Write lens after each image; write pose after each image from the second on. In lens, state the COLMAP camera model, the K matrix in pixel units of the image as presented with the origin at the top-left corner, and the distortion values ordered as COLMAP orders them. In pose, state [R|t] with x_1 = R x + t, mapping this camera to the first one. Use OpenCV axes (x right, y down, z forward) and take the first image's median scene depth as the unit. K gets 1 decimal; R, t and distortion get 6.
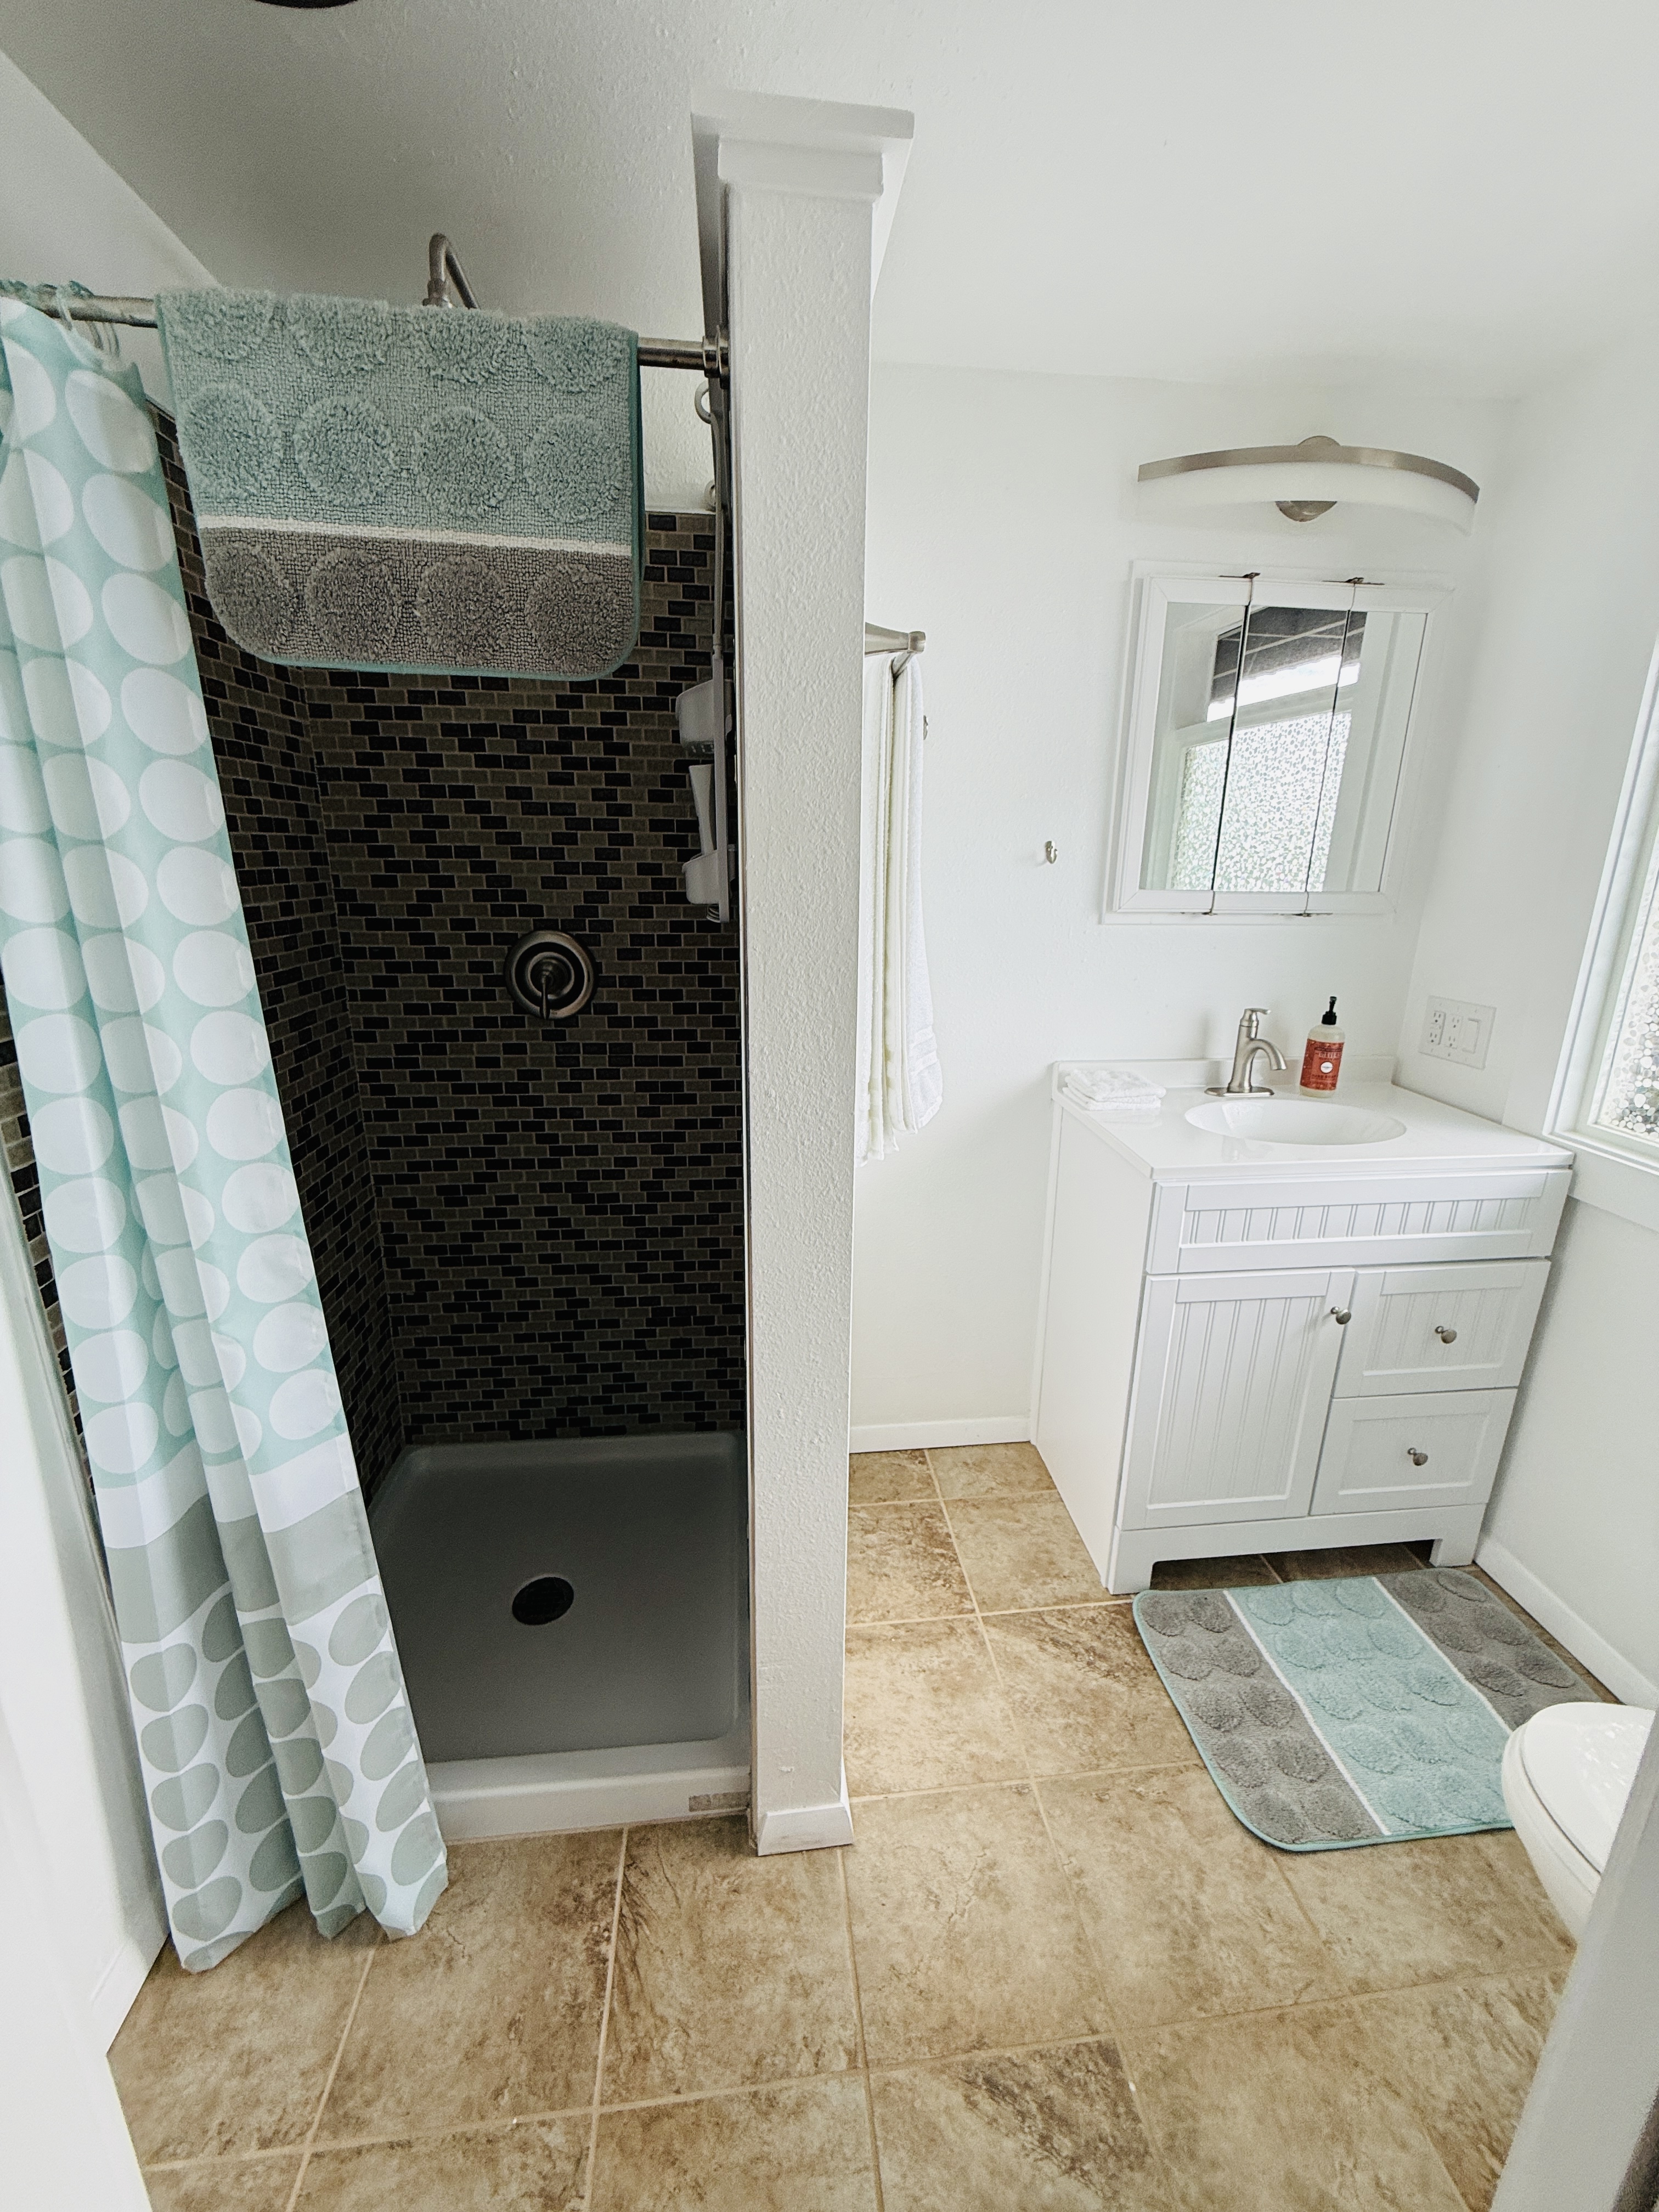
lens RADIAL K [[872.8, 0, 830.0], [0, 872.8, 1097.7], [0, 0, 1]] dist [-0.000705, -0.000491]
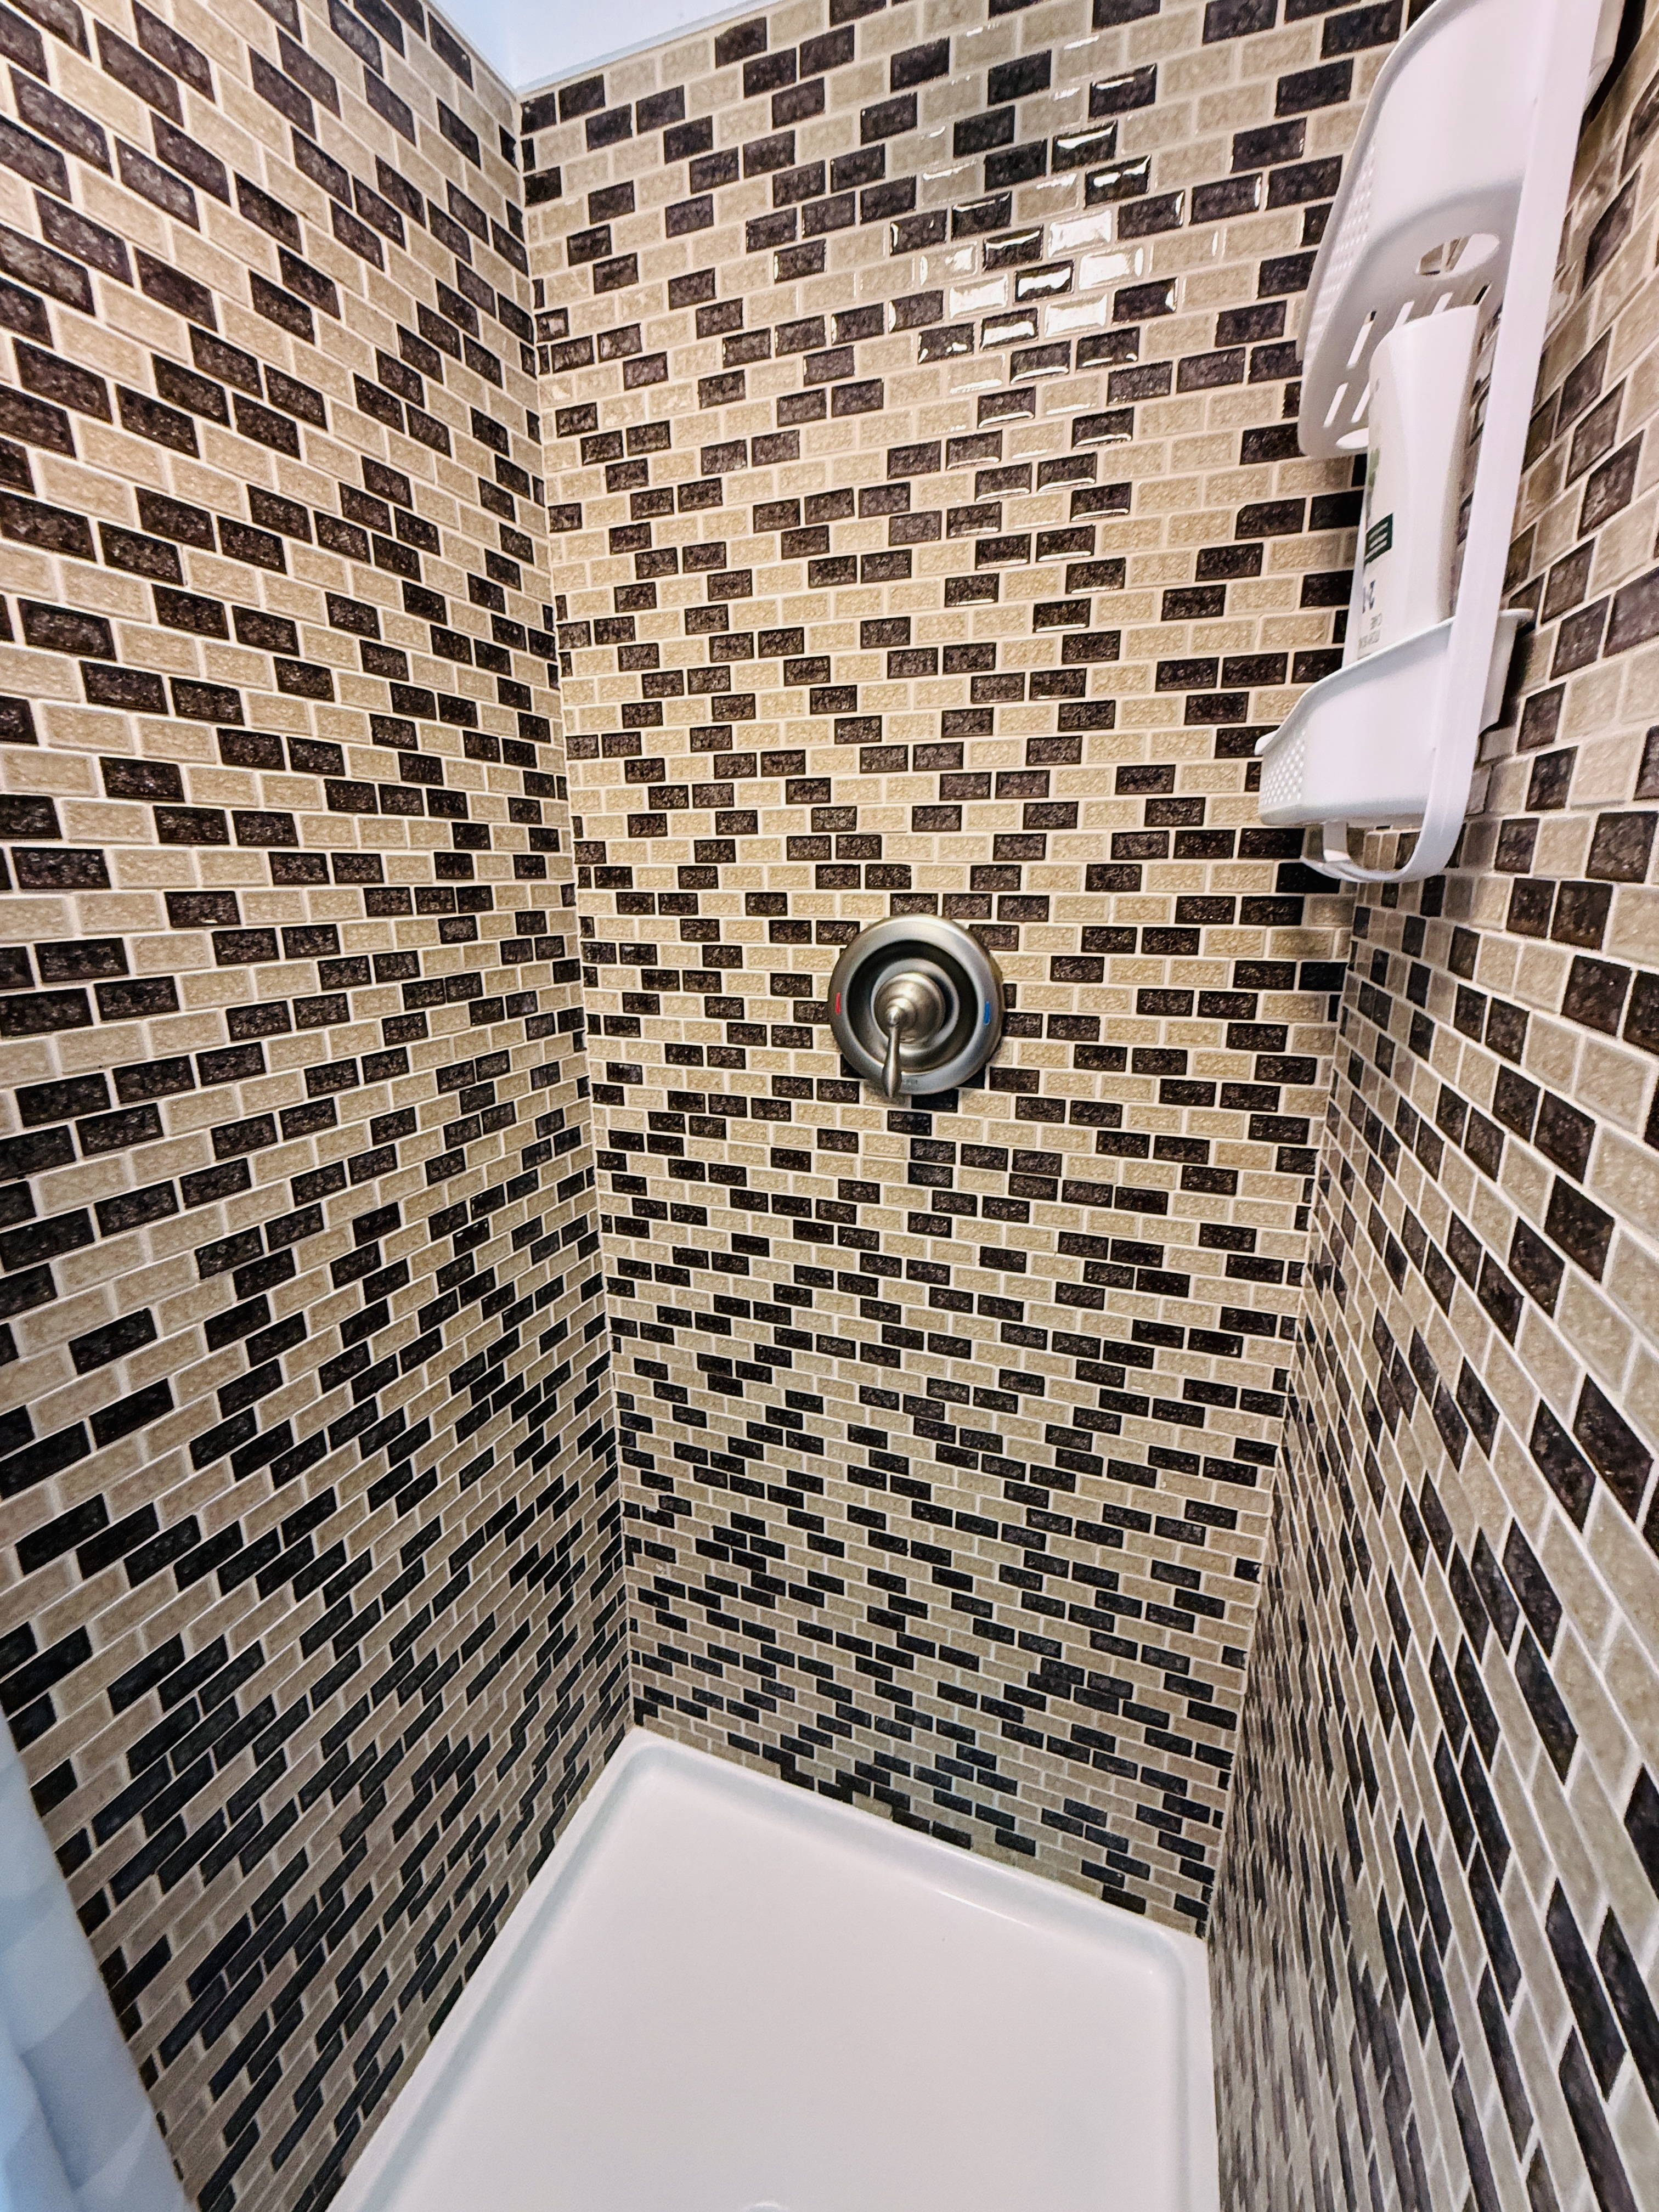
lens RADIAL K [[872.8, 0, 832.1], [0, 872.8, 1104.9], [0, 0, 1]] dist [-0.000705, -0.000491]
pose [[0.895382, 0.098235, -0.434329, -0.135176], [-0.101941, 0.994680, 0.014820, -0.084040], [0.433474, 0.031006, 0.900632, 0.516278]]
